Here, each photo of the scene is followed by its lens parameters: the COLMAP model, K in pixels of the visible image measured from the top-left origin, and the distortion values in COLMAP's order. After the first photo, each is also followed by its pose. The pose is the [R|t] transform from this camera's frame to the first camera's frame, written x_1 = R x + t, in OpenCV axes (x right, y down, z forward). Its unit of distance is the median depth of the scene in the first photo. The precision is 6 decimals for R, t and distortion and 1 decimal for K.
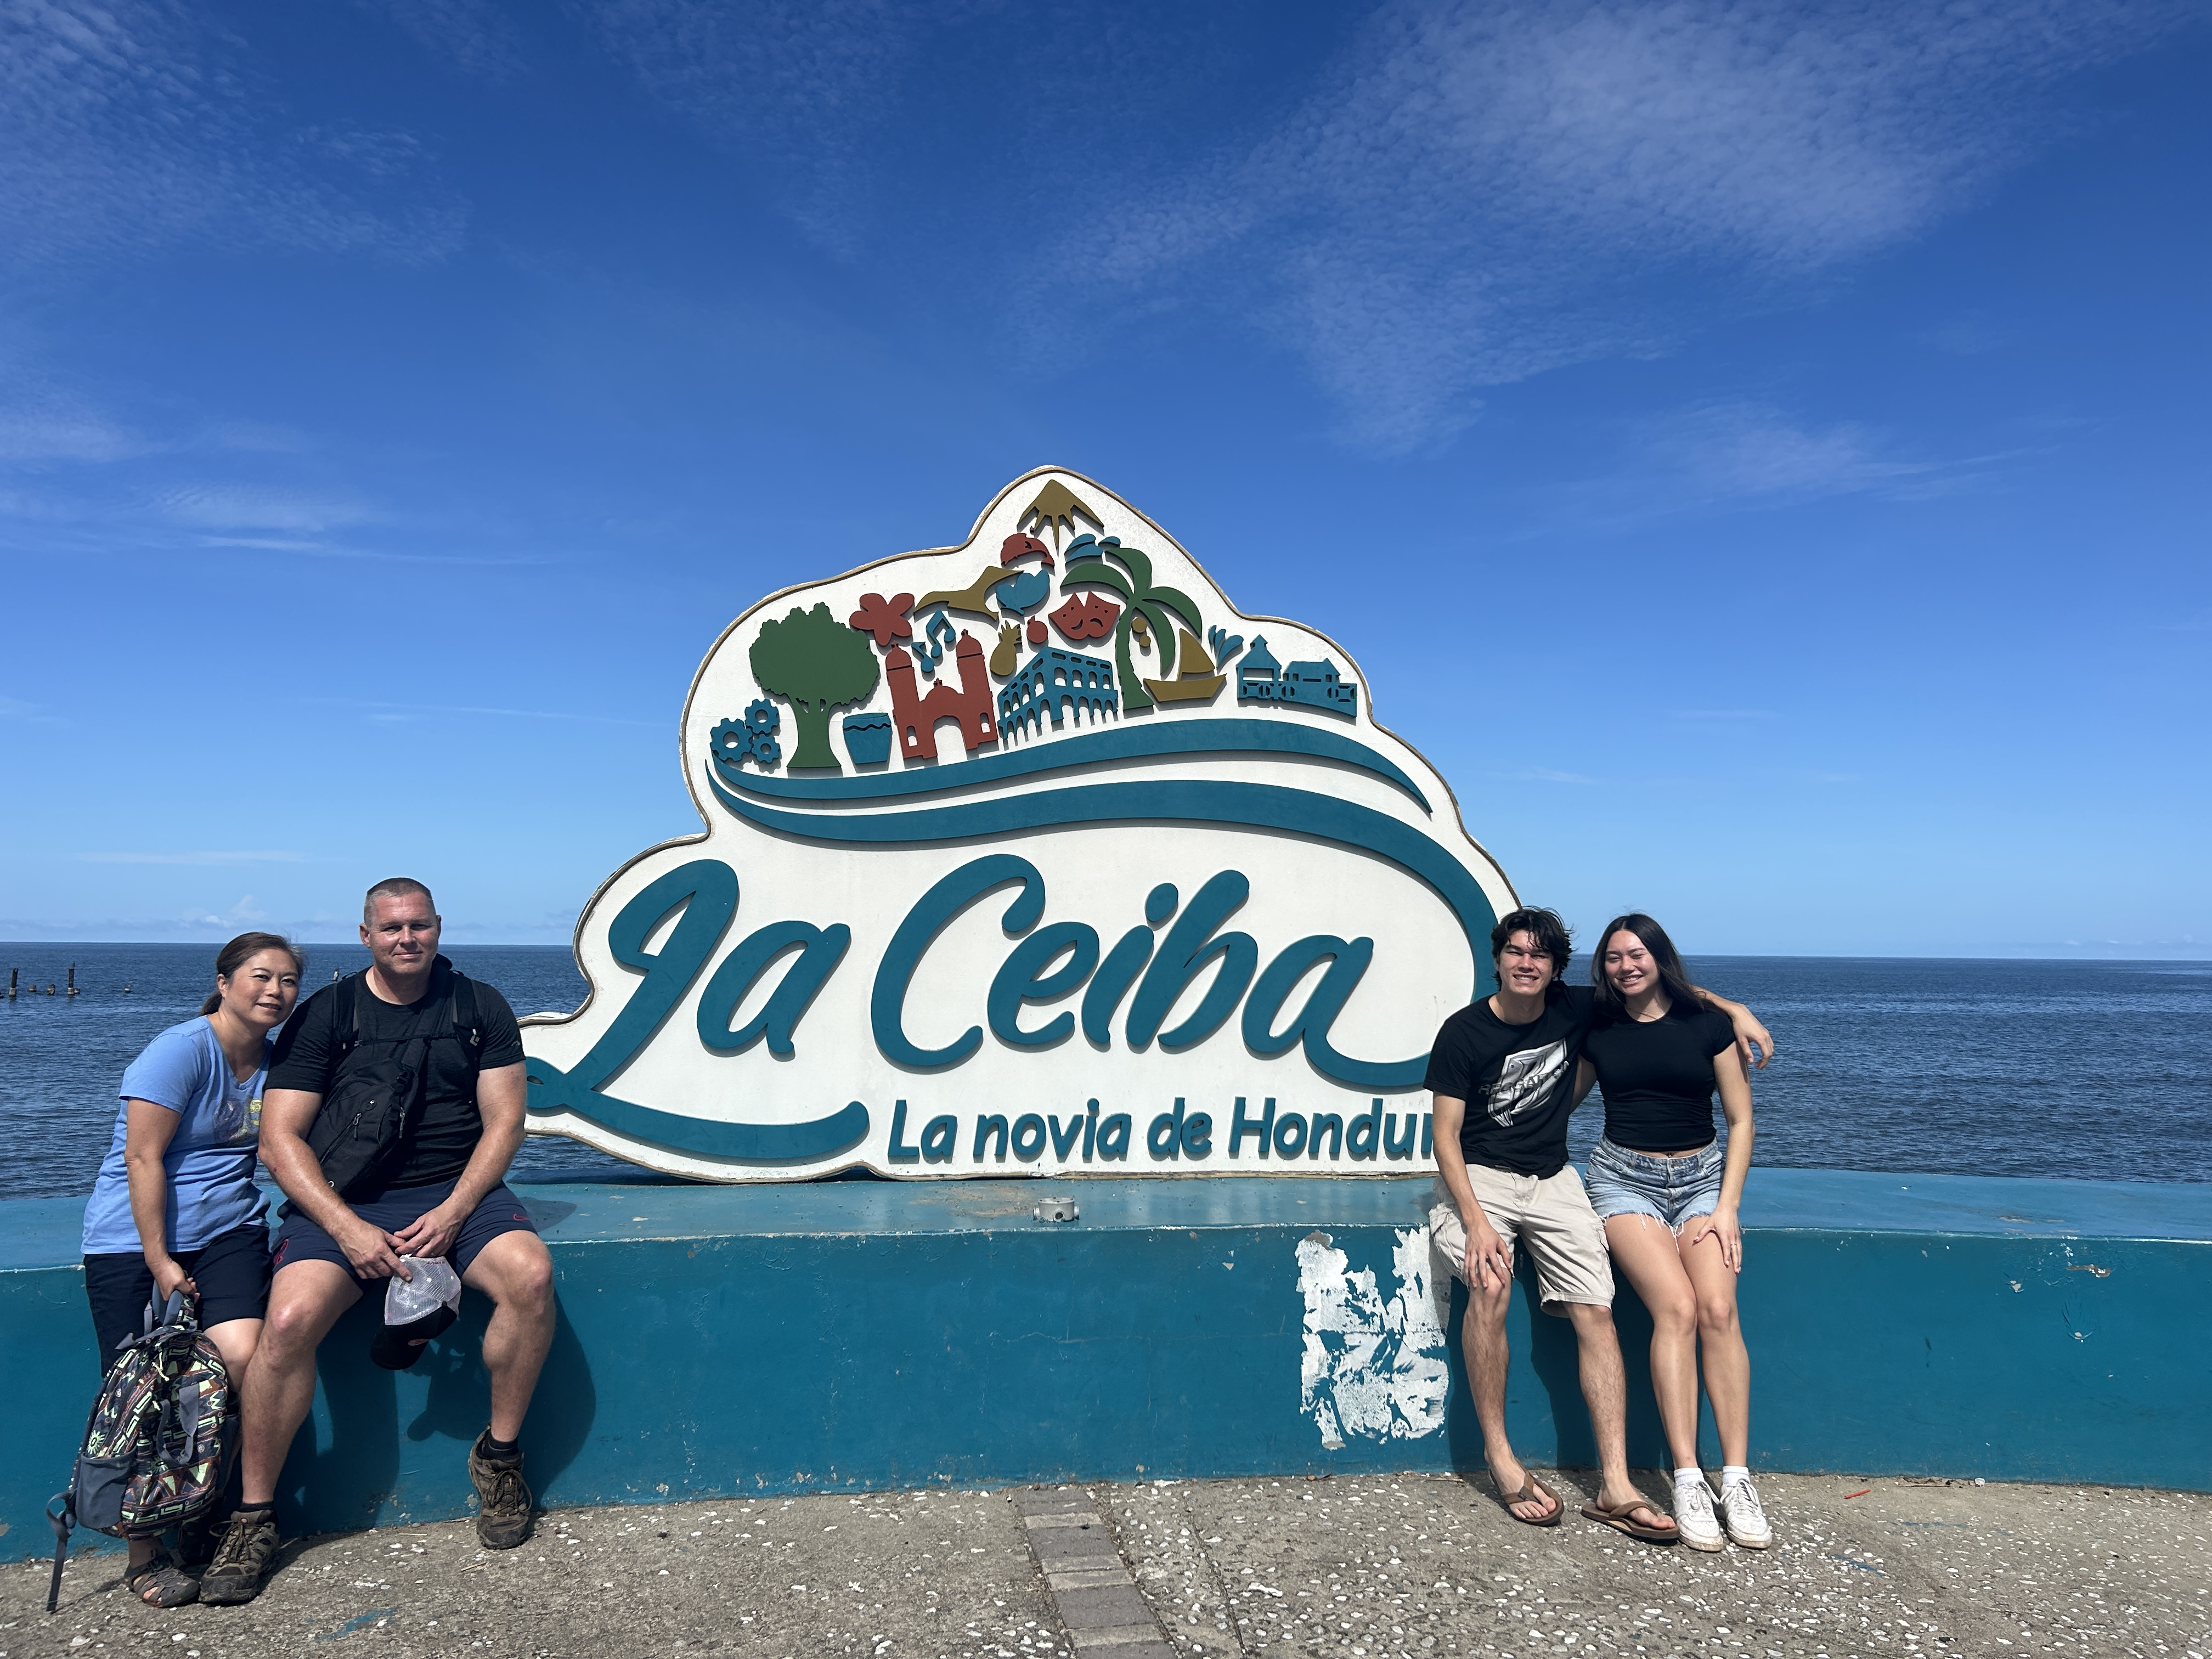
lens RADIAL K [[1707.6, 0, 1163.6], [0, 1707.6, 879.3], [0, 0, 1]] dist [0.134468, -0.309376]
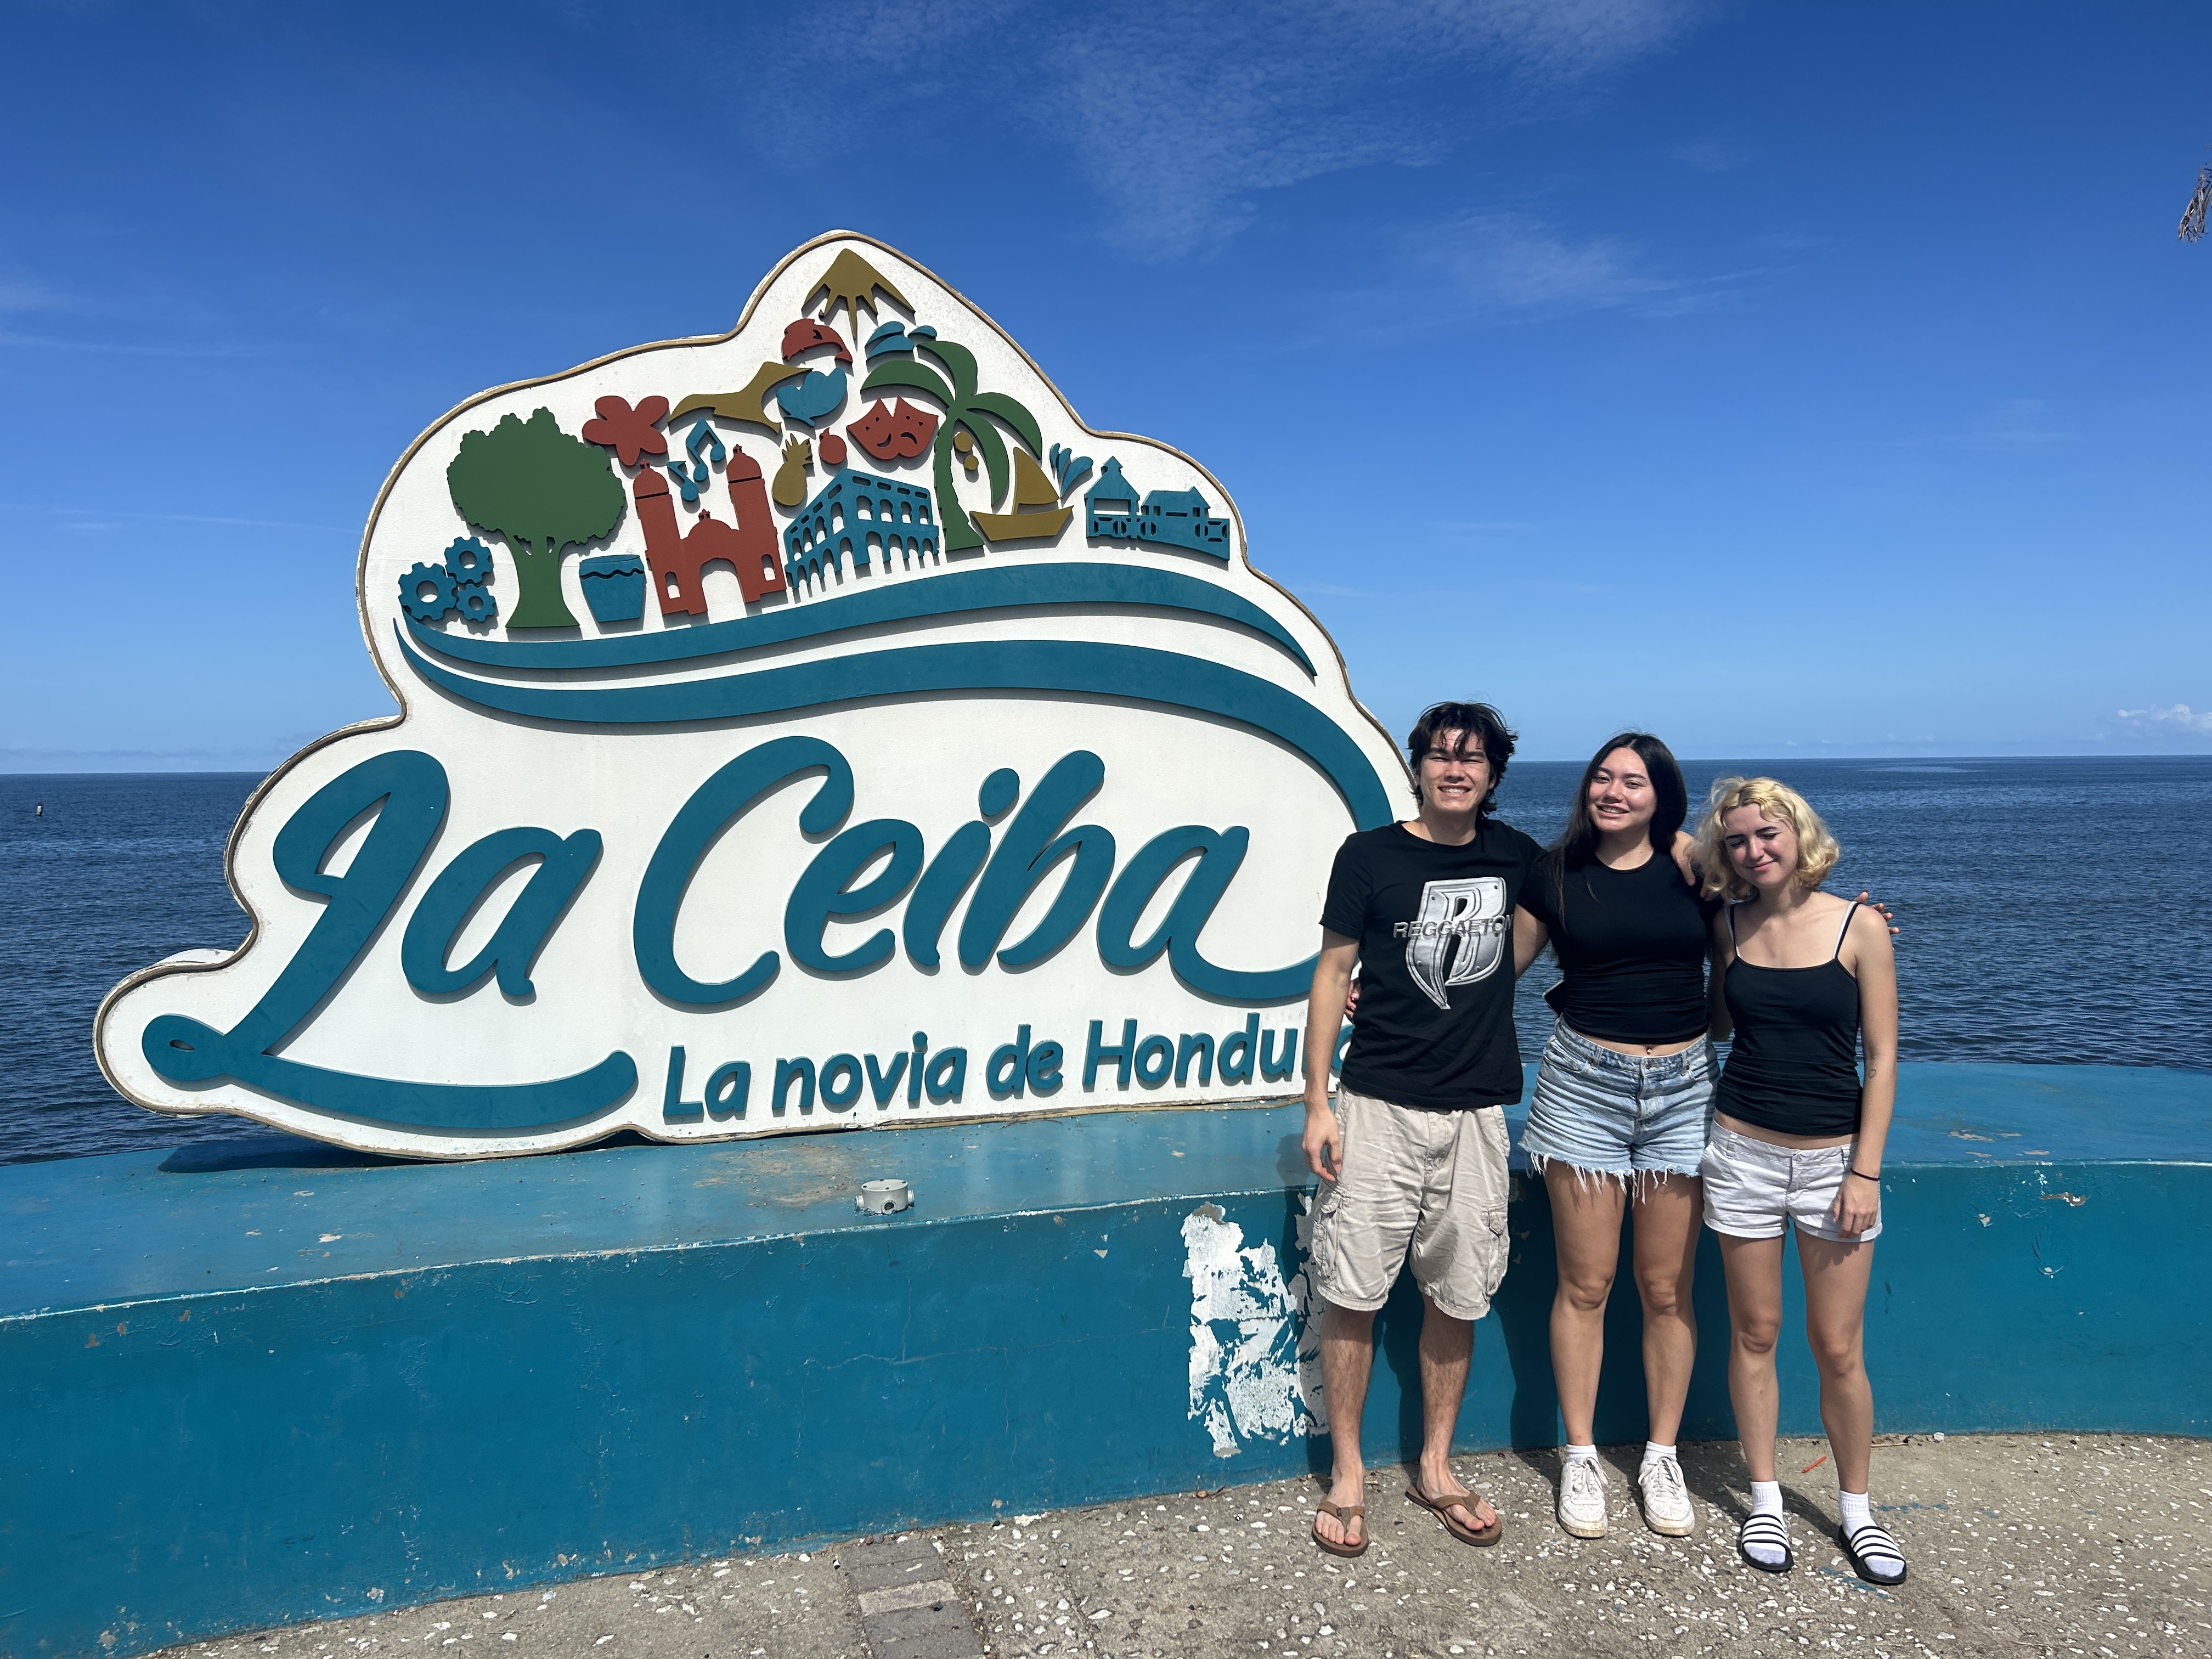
lens RADIAL K [[1707.6, 0, 1163.6], [0, 1707.6, 879.3], [0, 0, 1]] dist [0.134468, -0.309376]
pose [[0.991992, -0.021460, 0.124465, -0.026541], [0.008169, 0.994298, 0.106327, -0.032365], [-0.126037, -0.104459, 0.986510, 0.186677]]
